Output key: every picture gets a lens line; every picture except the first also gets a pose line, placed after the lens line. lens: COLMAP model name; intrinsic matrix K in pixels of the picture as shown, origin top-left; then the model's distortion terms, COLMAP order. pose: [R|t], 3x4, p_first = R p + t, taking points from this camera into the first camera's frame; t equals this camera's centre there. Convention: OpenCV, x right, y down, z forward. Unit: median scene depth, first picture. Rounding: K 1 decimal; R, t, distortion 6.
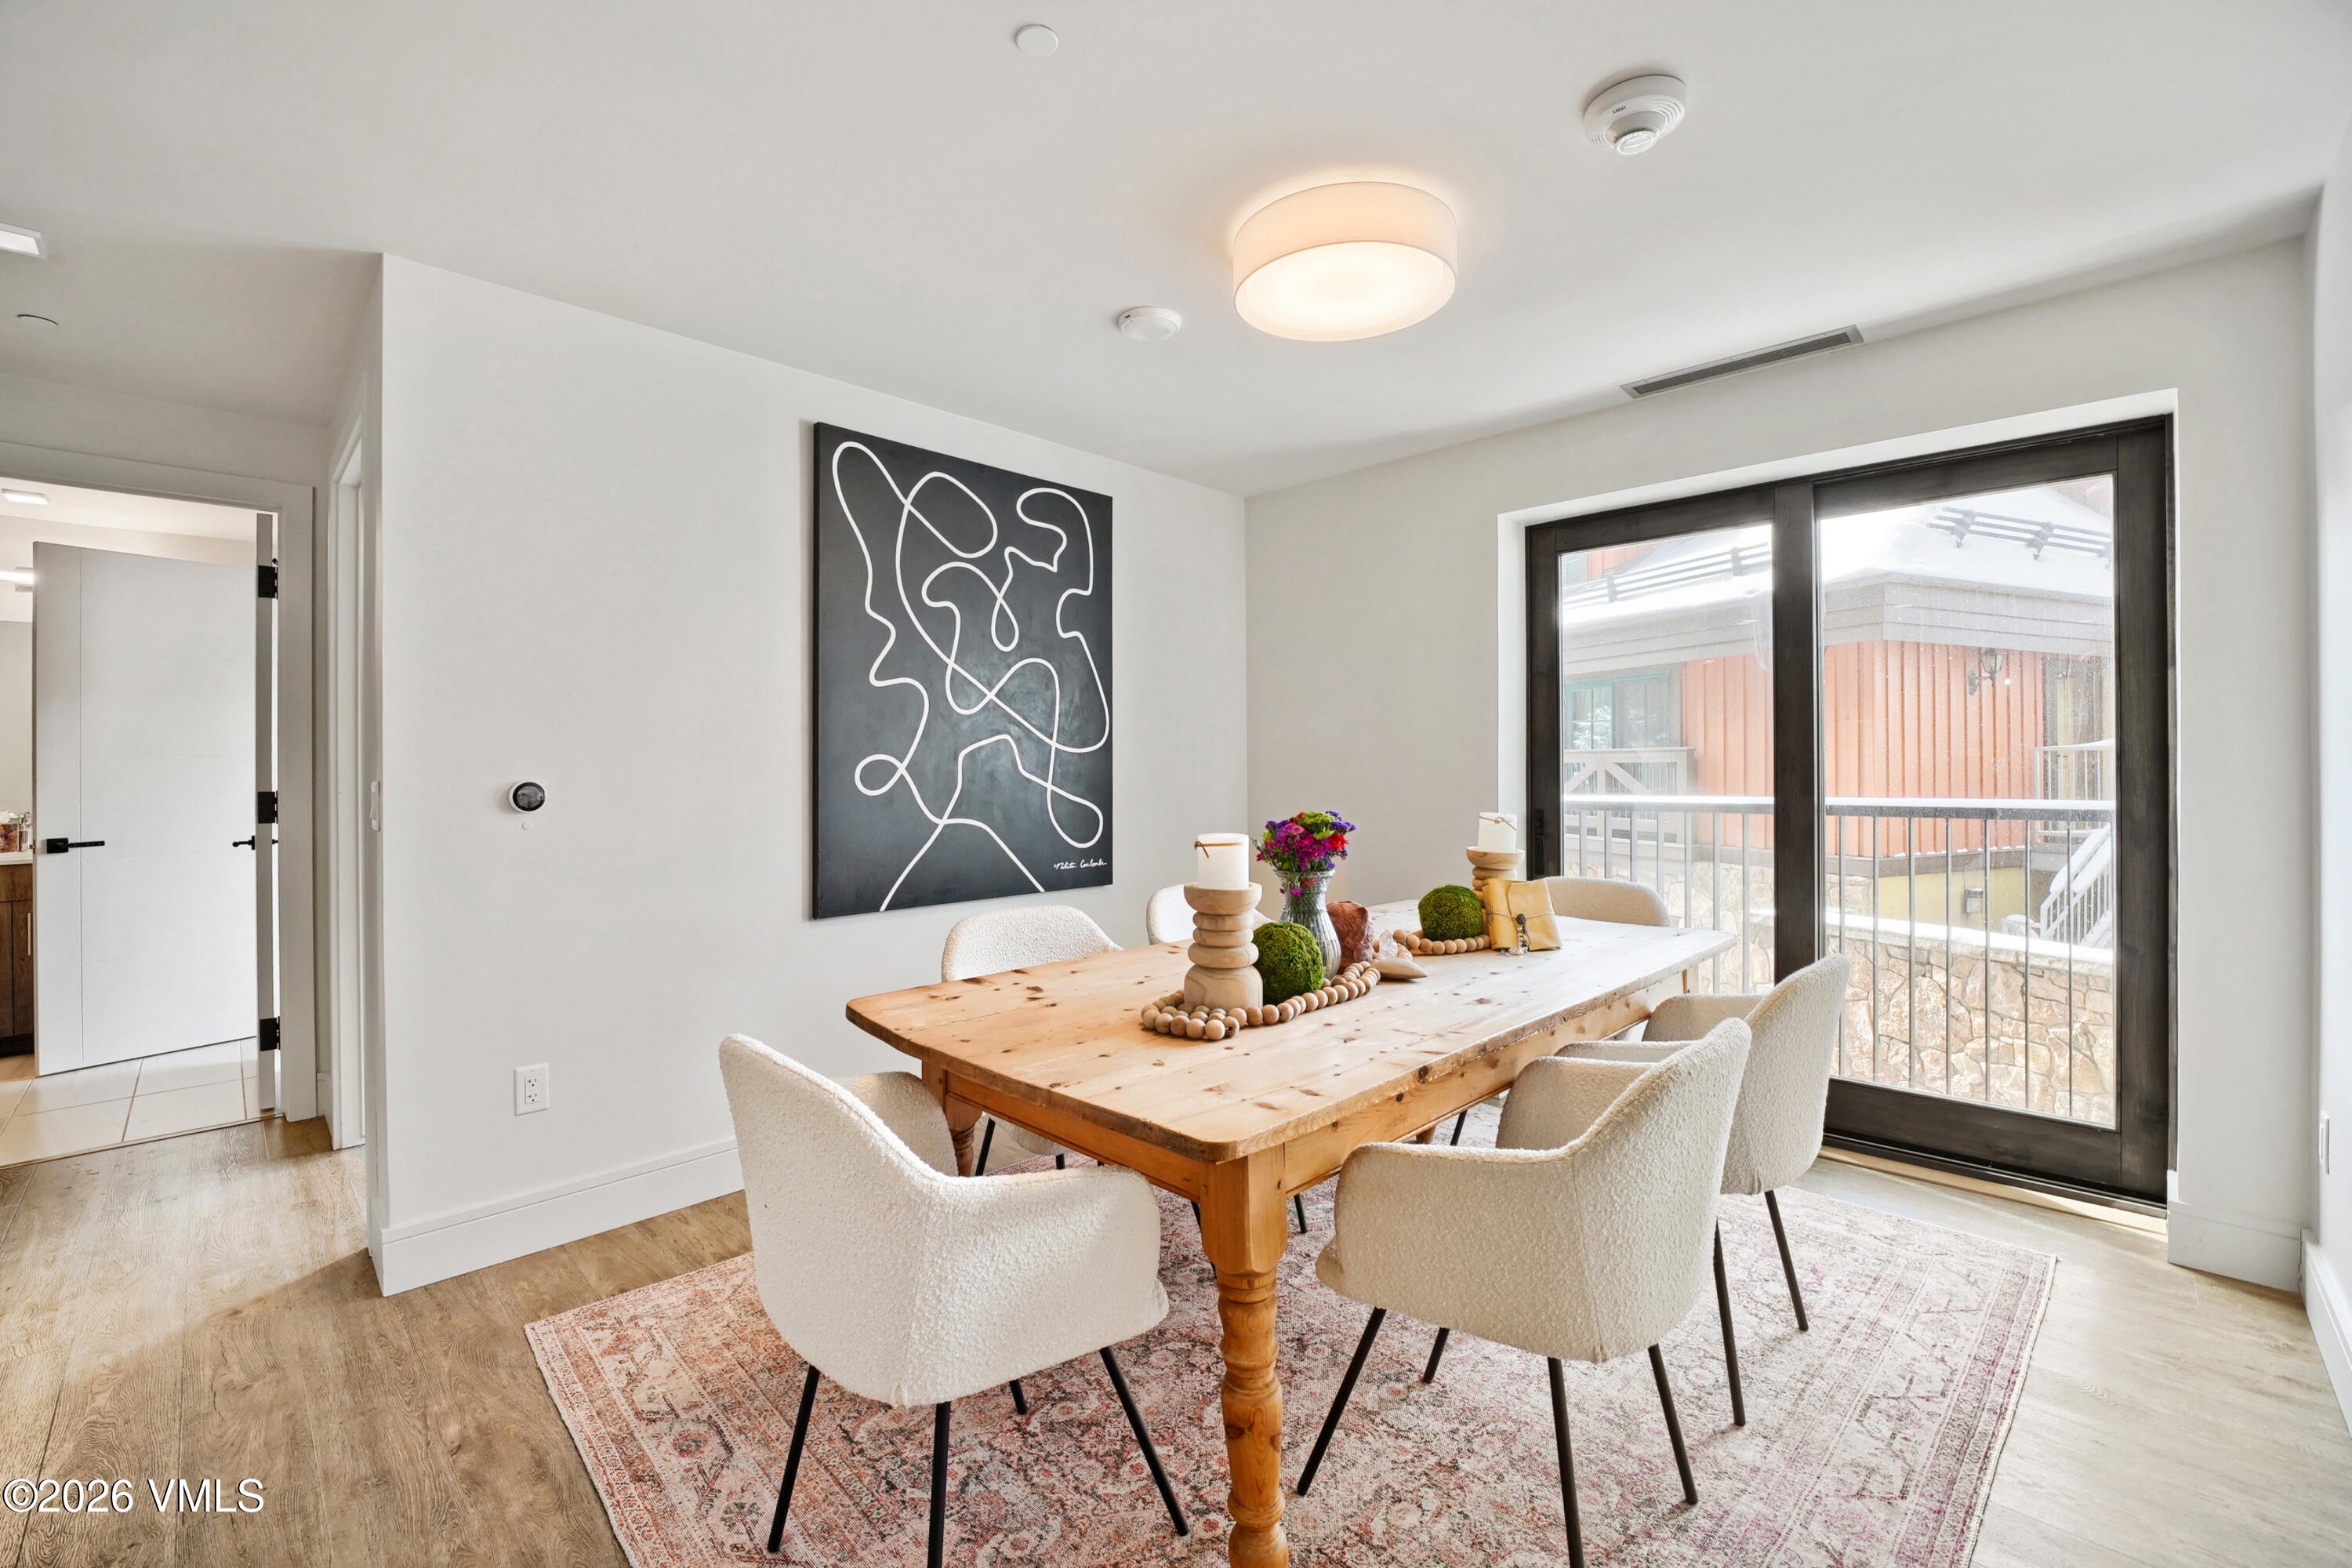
lens RADIAL K [[978.0, 0, 1172.5], [0, 978.0, 766.5], [0, 0, 1]] dist [-0.026299, 0.001973]
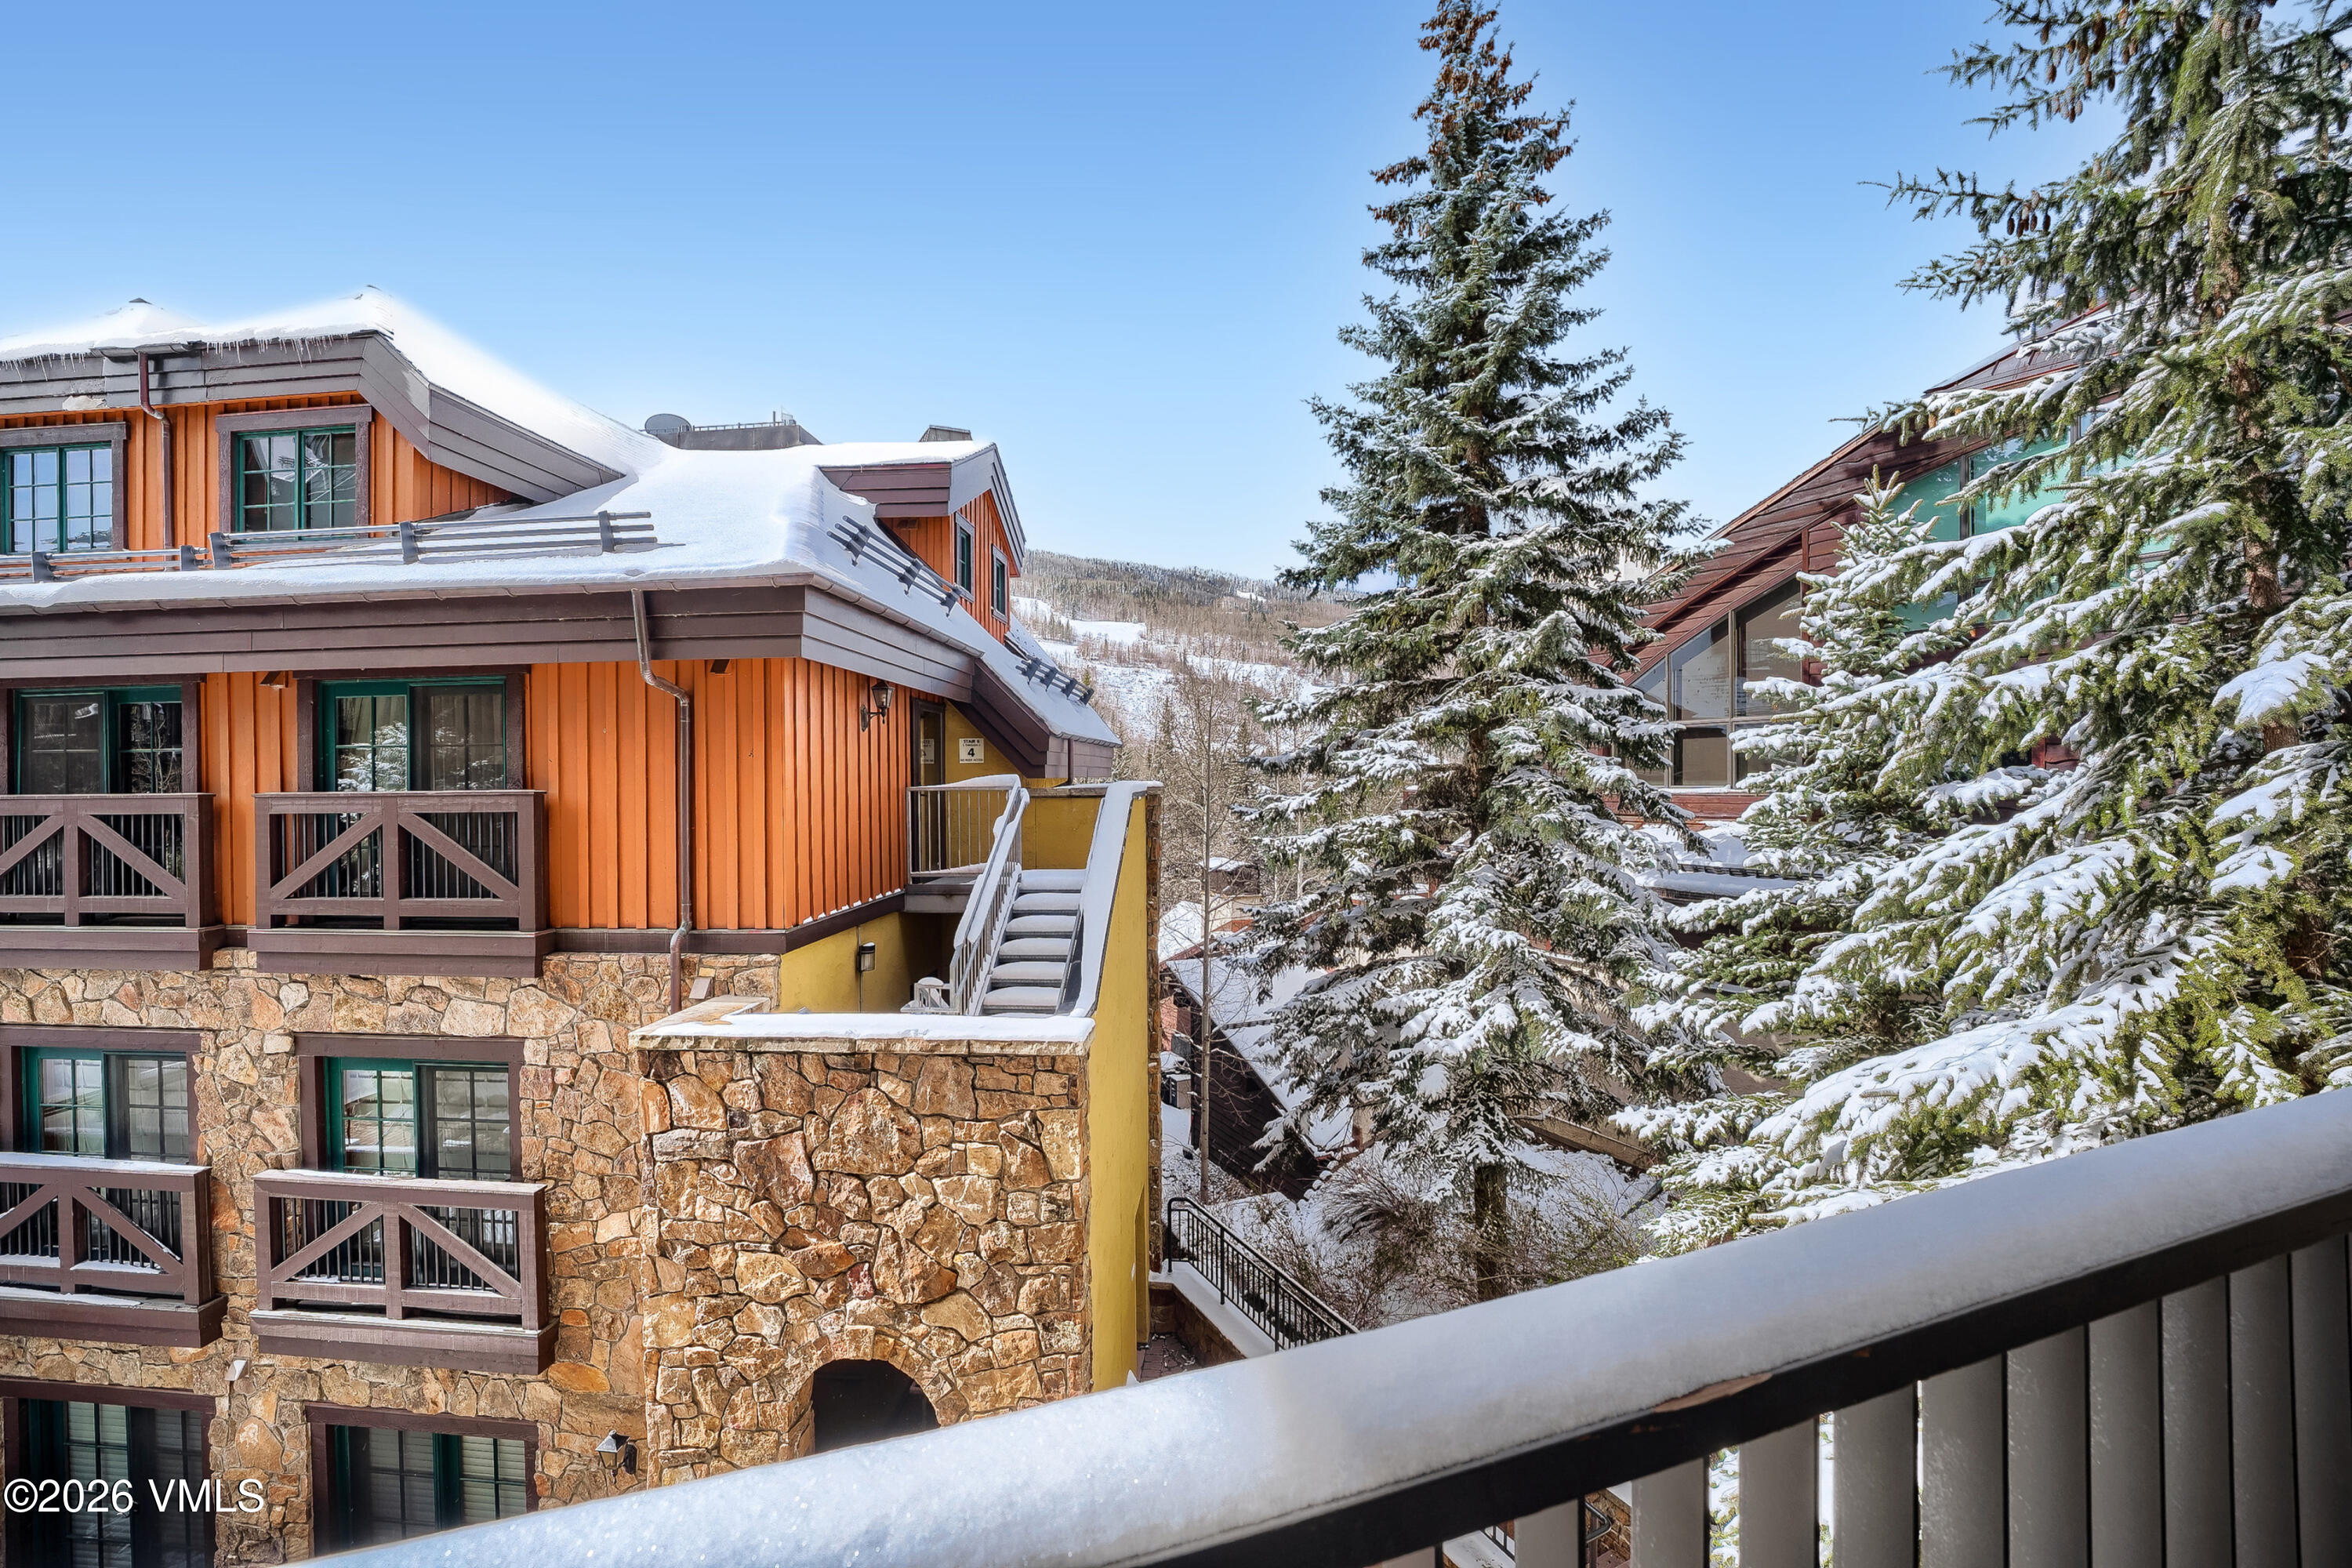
lens RADIAL K [[978.0, 0, 1156.8], [0, 978.0, 785.5], [0, 0, 1]] dist [-0.026299, 0.001973]
pose [[0.463601, -0.004348, 0.886033, 0.163317], [0.007737, 0.999970, 0.000859, -0.025772], [-0.886010, 0.006457, 0.463621, 0.373659]]
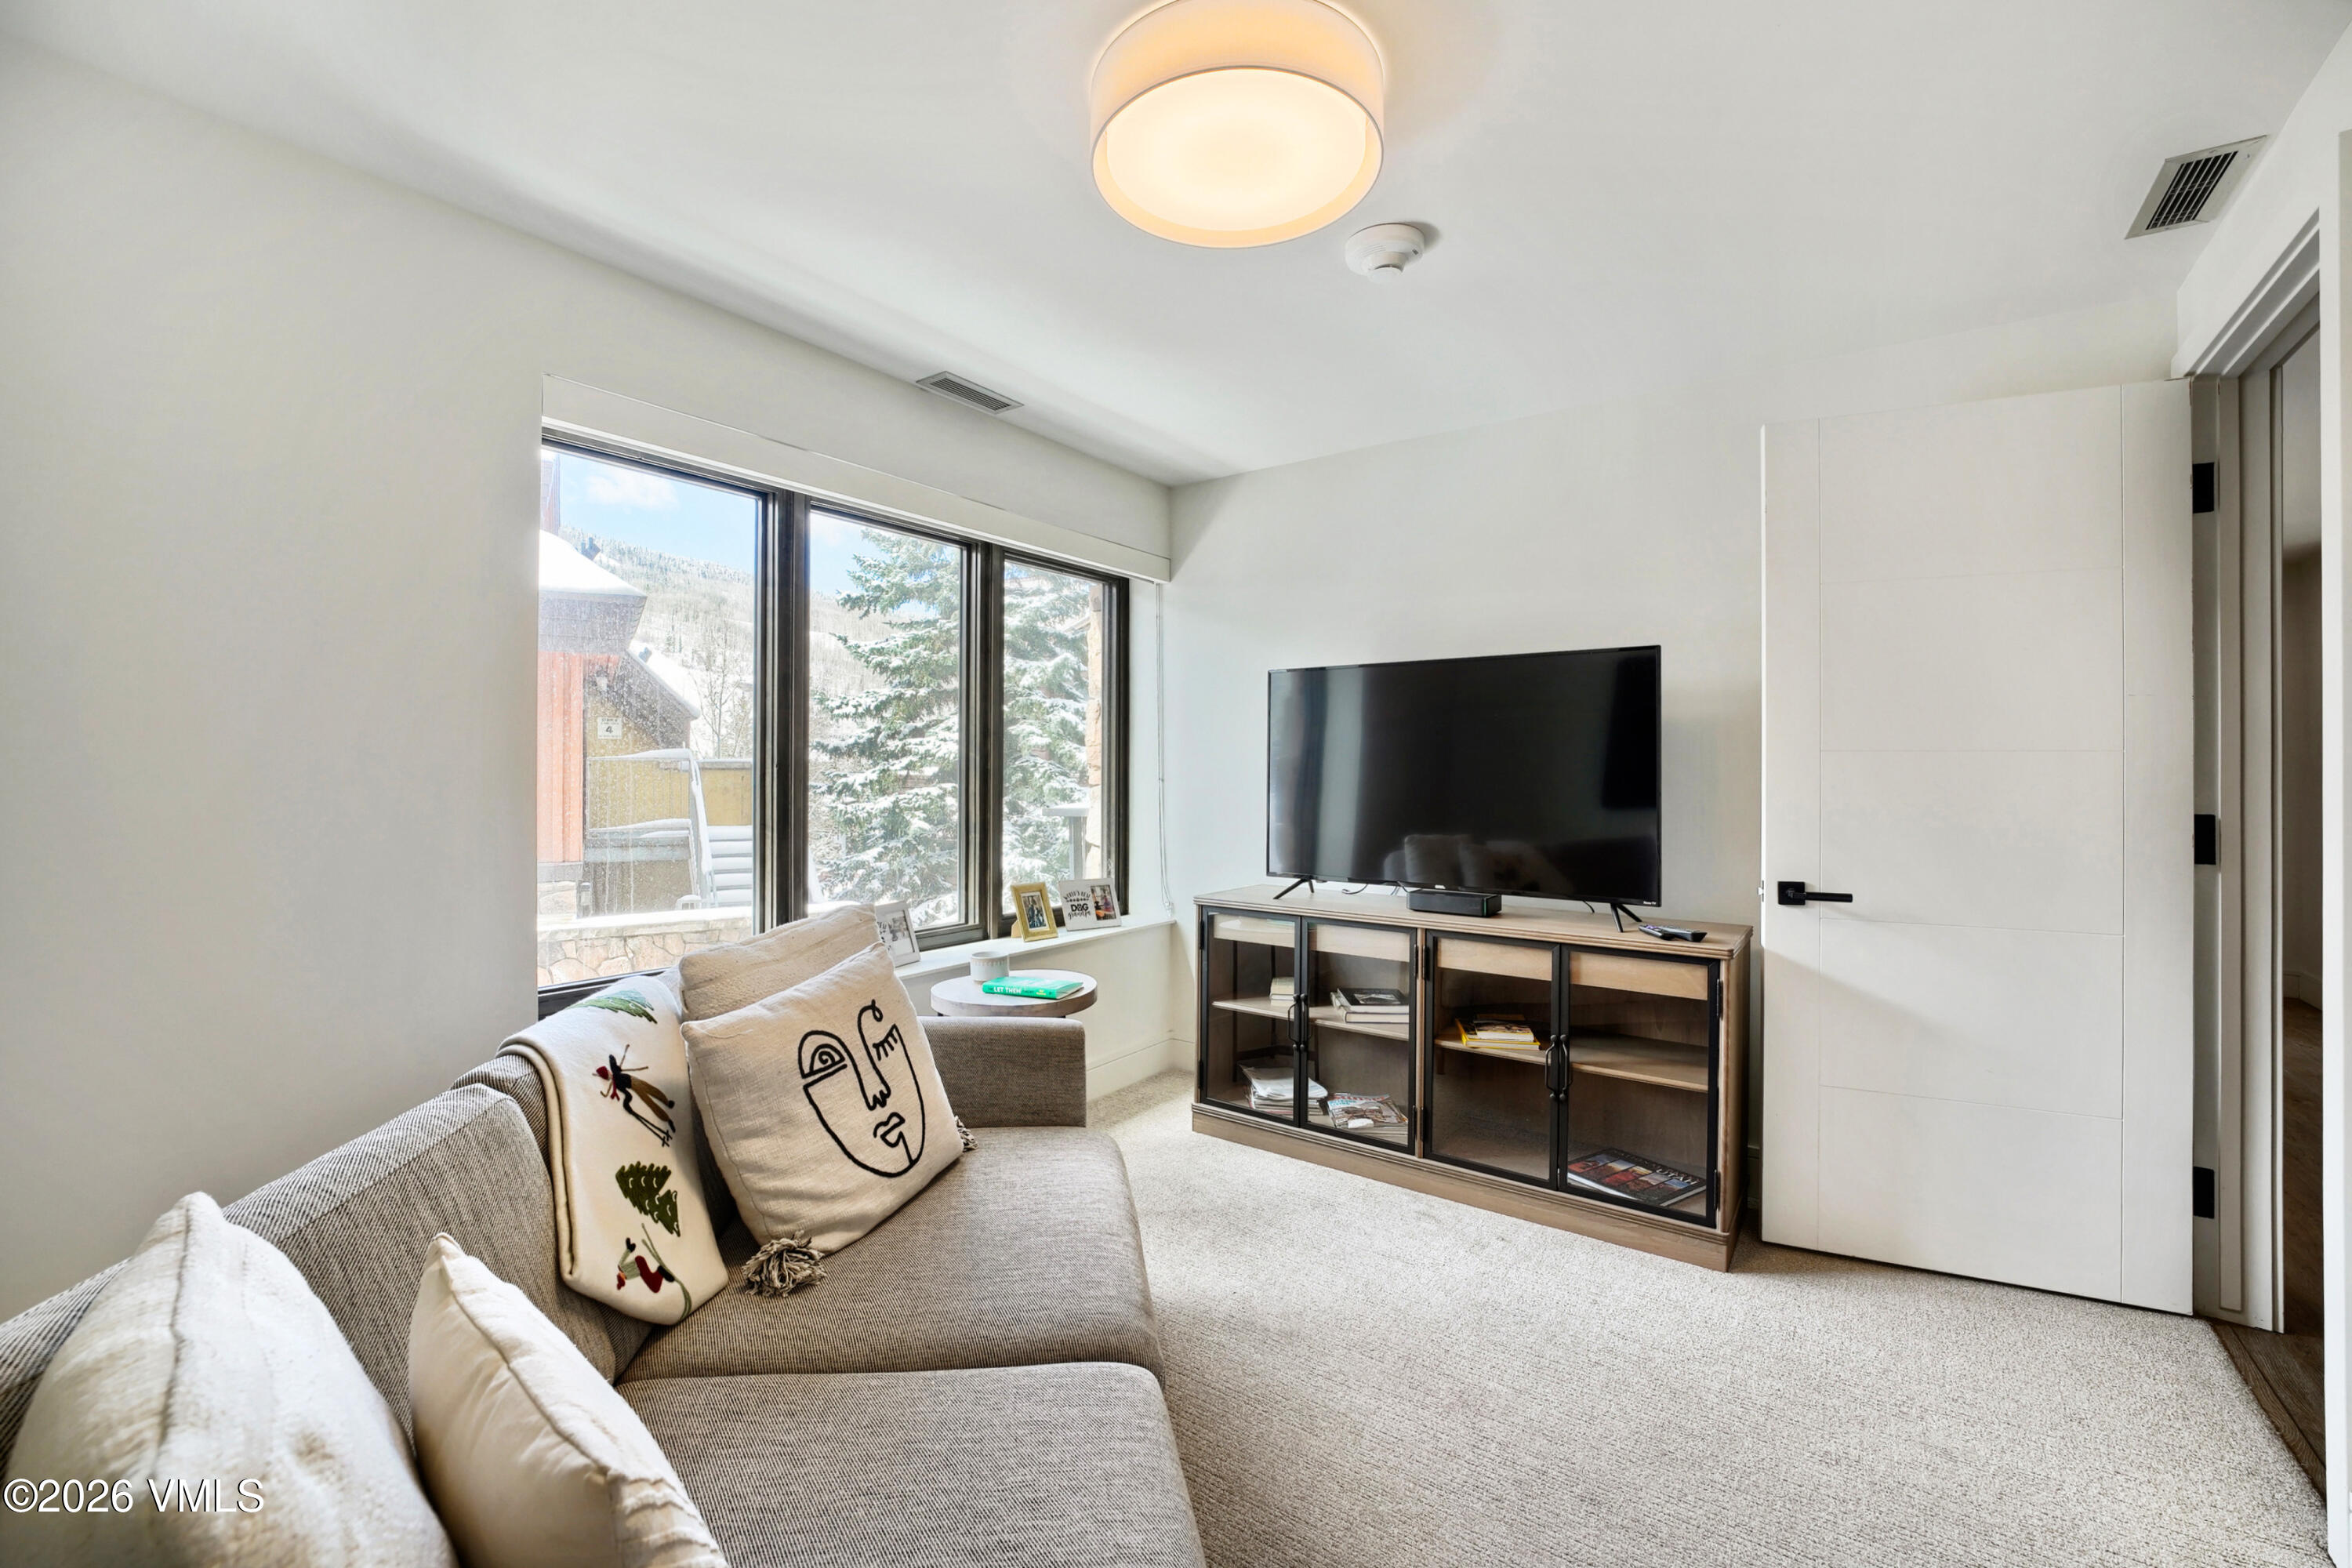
lens RADIAL K [[978.0, 0, 1168.9], [0, 978.0, 771.0], [0, 0, 1]] dist [-0.026299, 0.001973]
pose [[-0.145435, 0.009344, 0.989324, -0.414257], [0.002065, 0.999956, -0.009141, 0.008532], [-0.989366, 0.000714, -0.145448, 0.563099]]
